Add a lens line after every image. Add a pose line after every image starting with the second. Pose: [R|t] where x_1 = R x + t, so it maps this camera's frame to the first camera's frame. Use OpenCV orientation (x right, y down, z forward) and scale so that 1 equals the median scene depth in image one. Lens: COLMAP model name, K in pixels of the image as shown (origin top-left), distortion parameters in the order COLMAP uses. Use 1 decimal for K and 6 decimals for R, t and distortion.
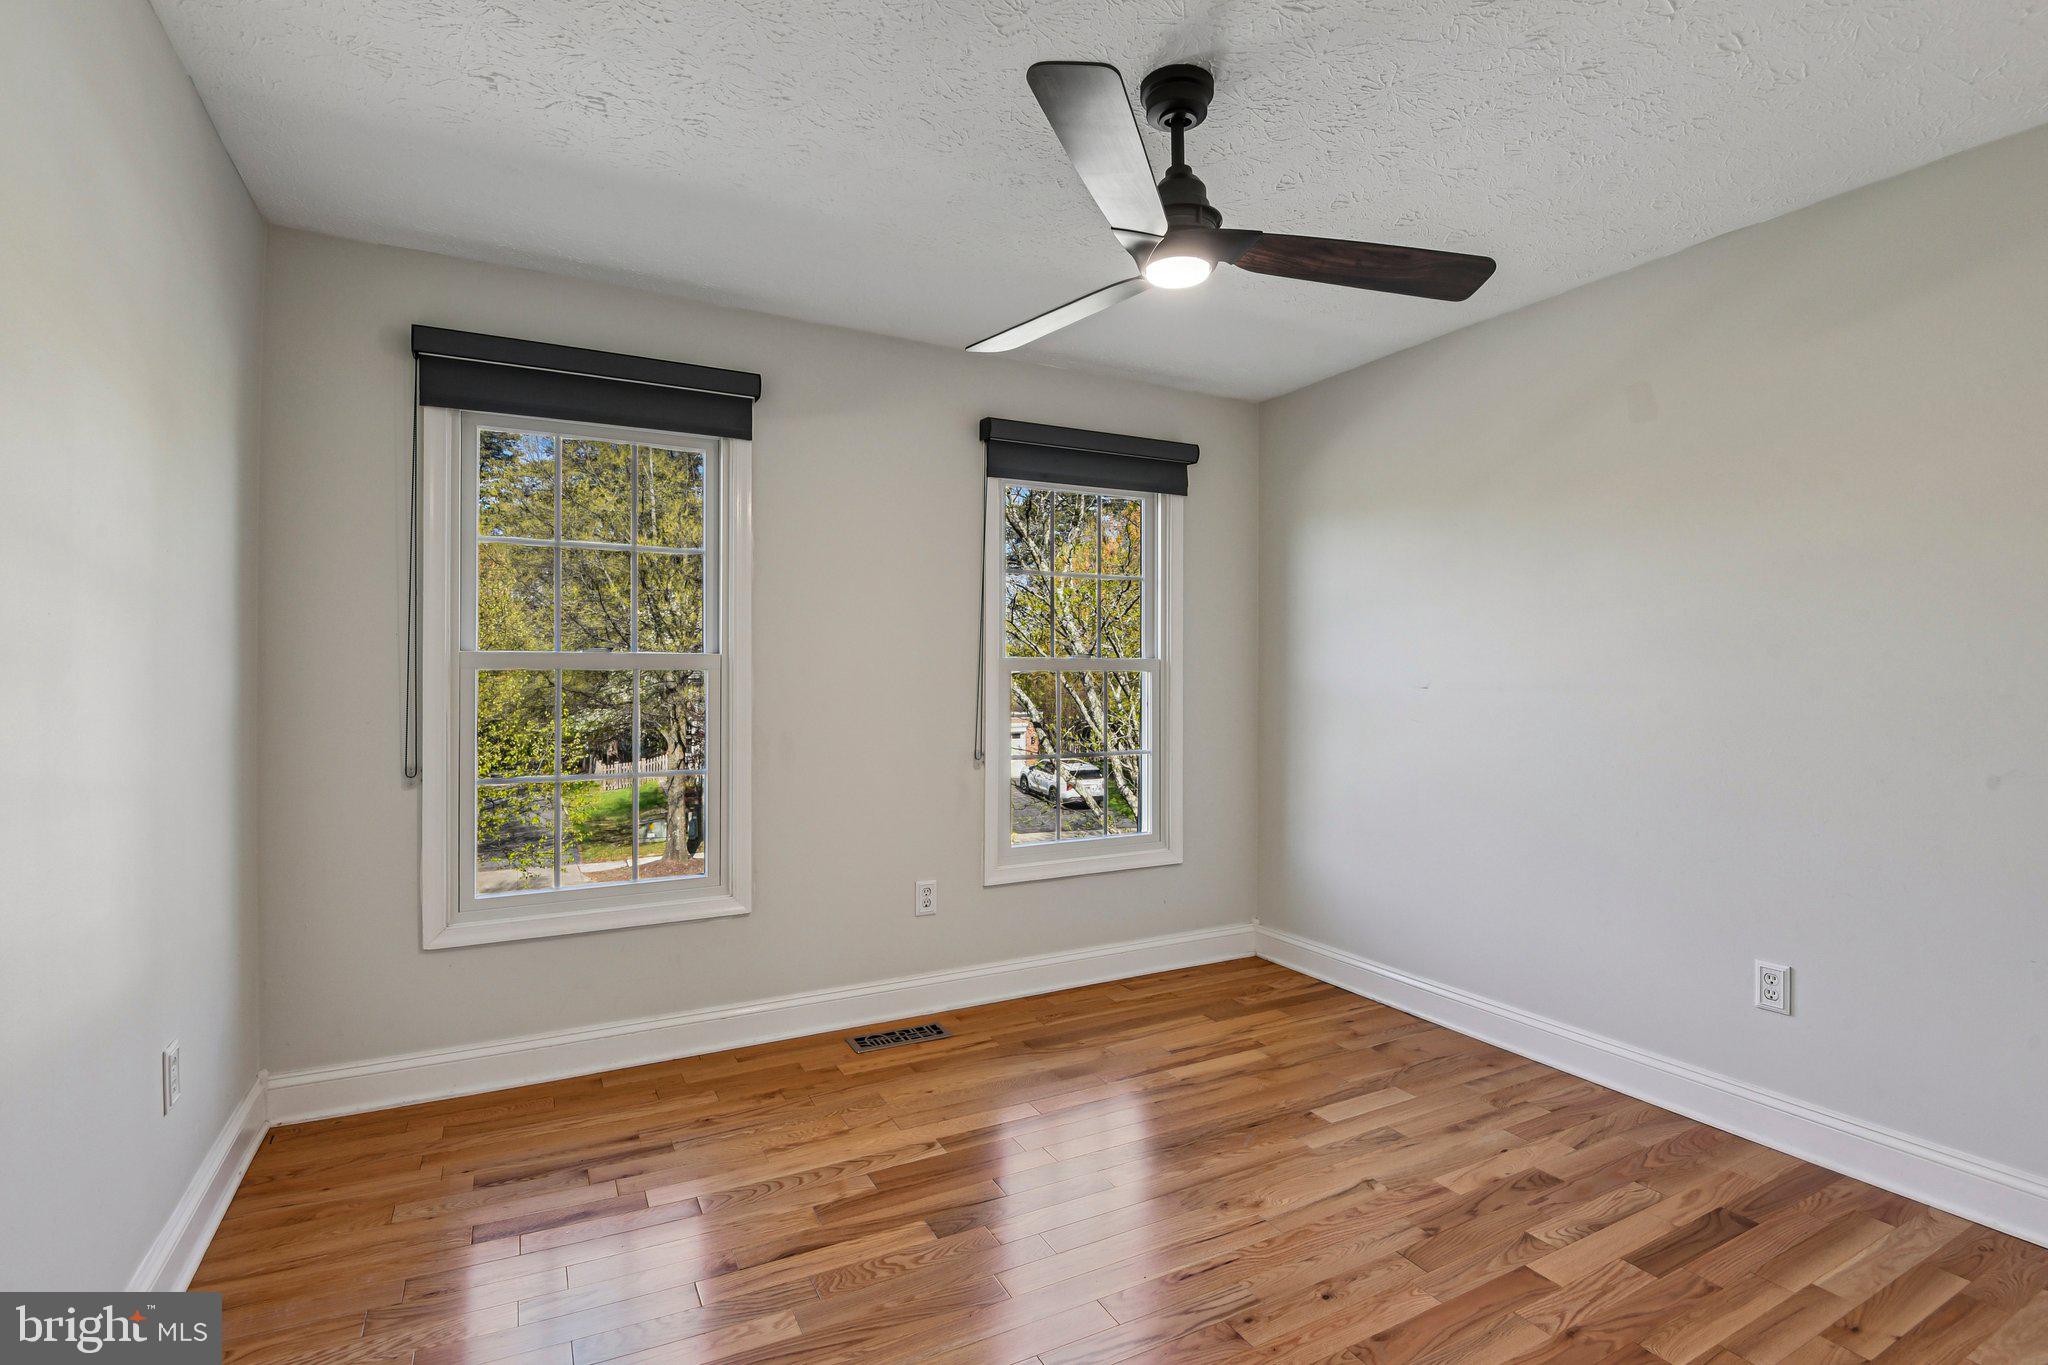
lens RADIAL K [[948.7, 0, 1014.1], [0, 948.7, 681.7], [0, 0, 1]] dist [-0.012239, -0.007878]
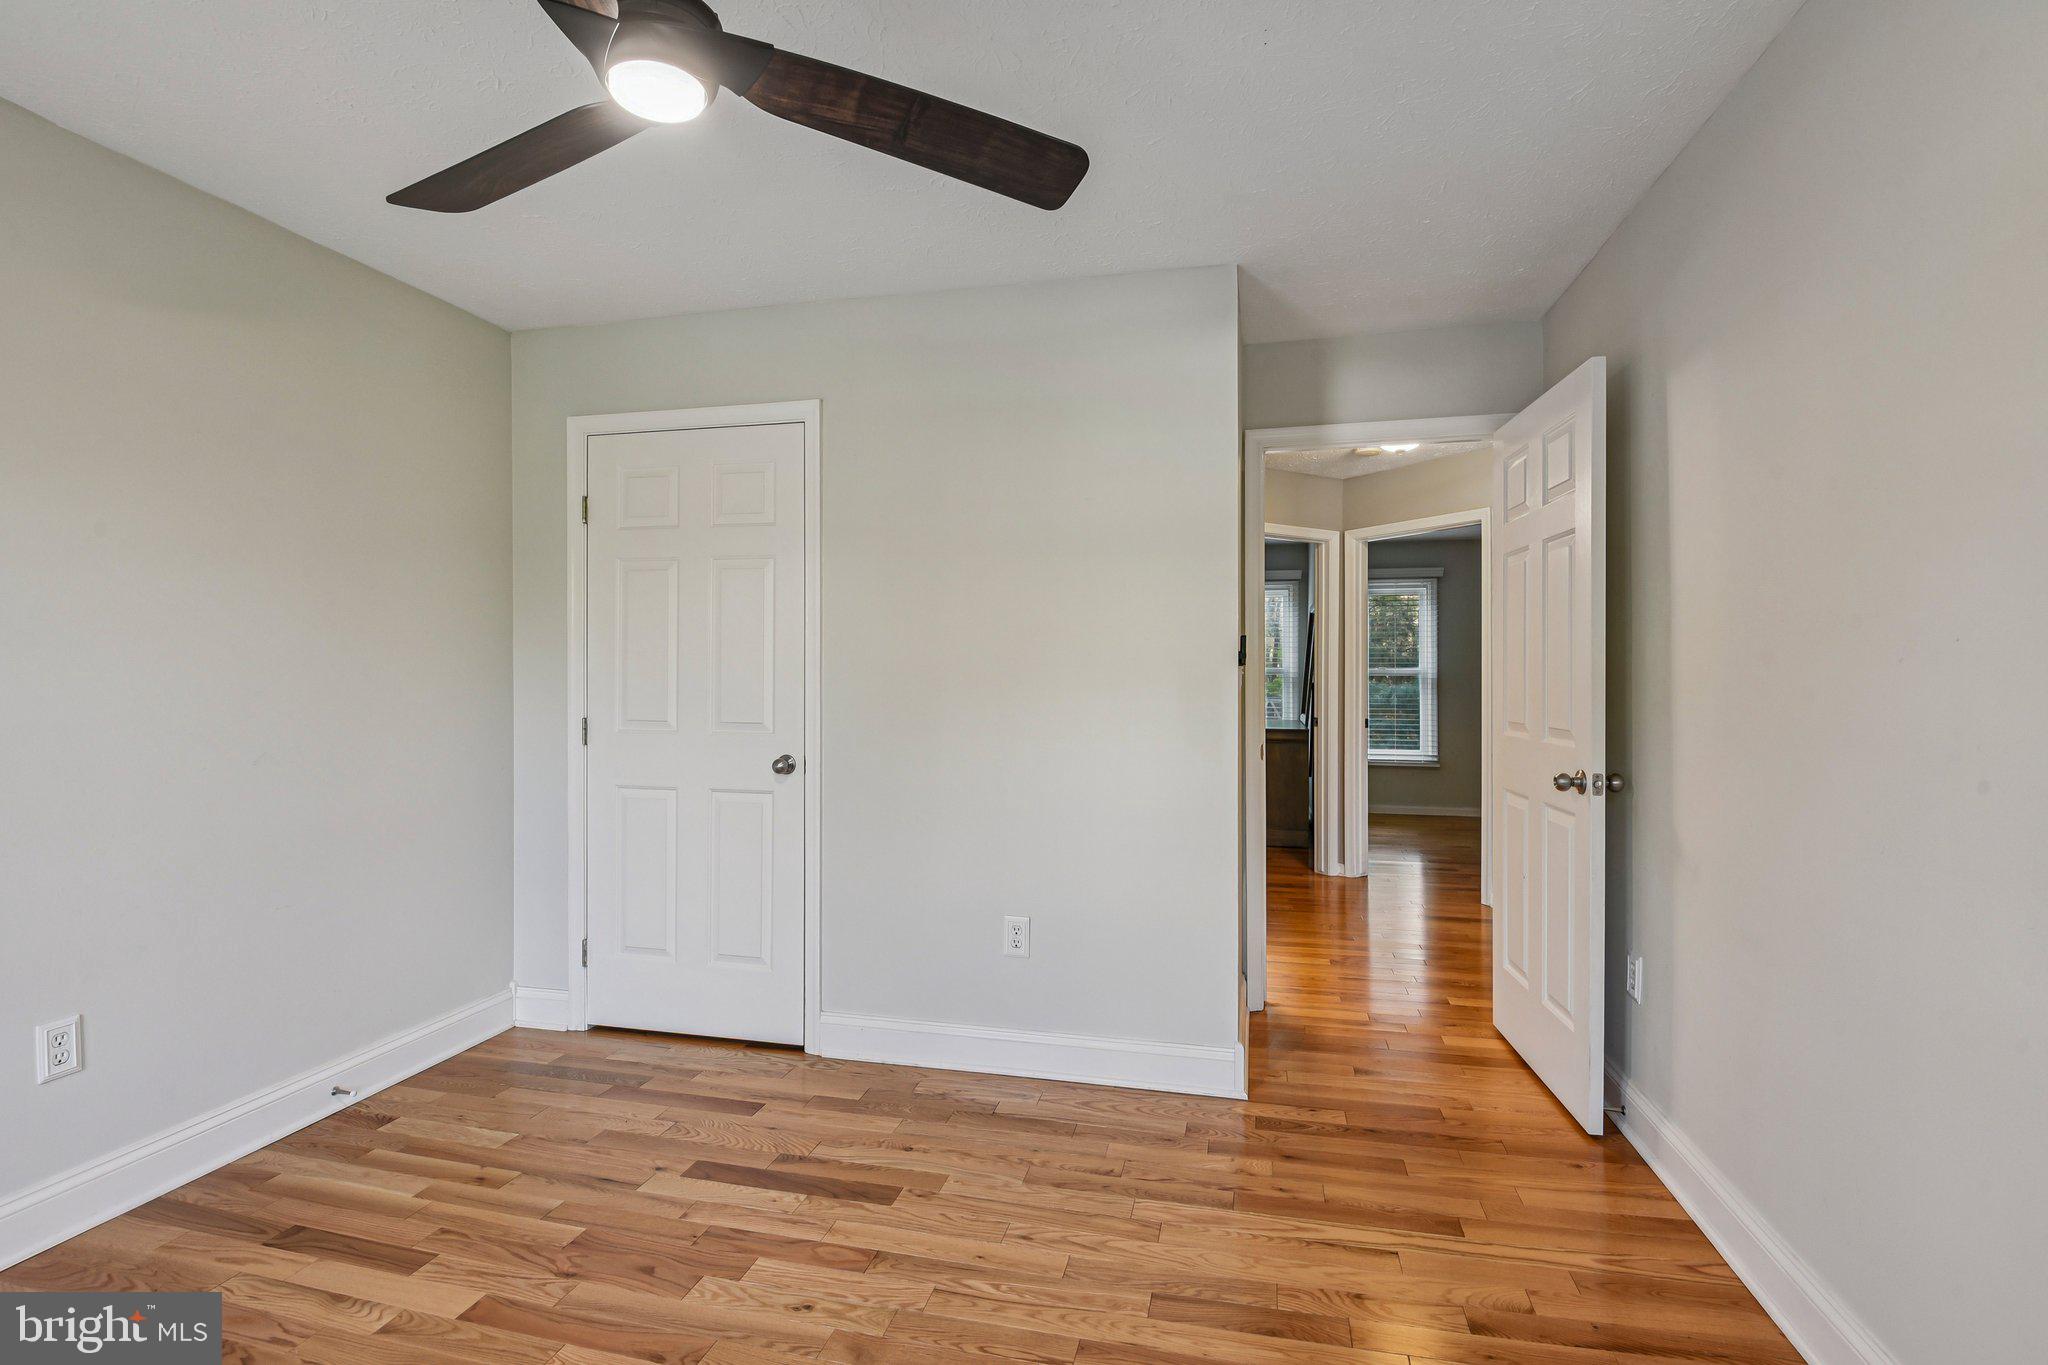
lens RADIAL K [[948.7, 0, 1020.0], [0, 948.7, 676.8], [0, 0, 1]] dist [-0.012239, -0.007878]
pose [[-0.753197, -0.001755, 0.657792, -0.461293], [0.001970, 0.999986, 0.004924, -0.009672], [-0.657792, 0.005004, -0.753183, 1.290153]]
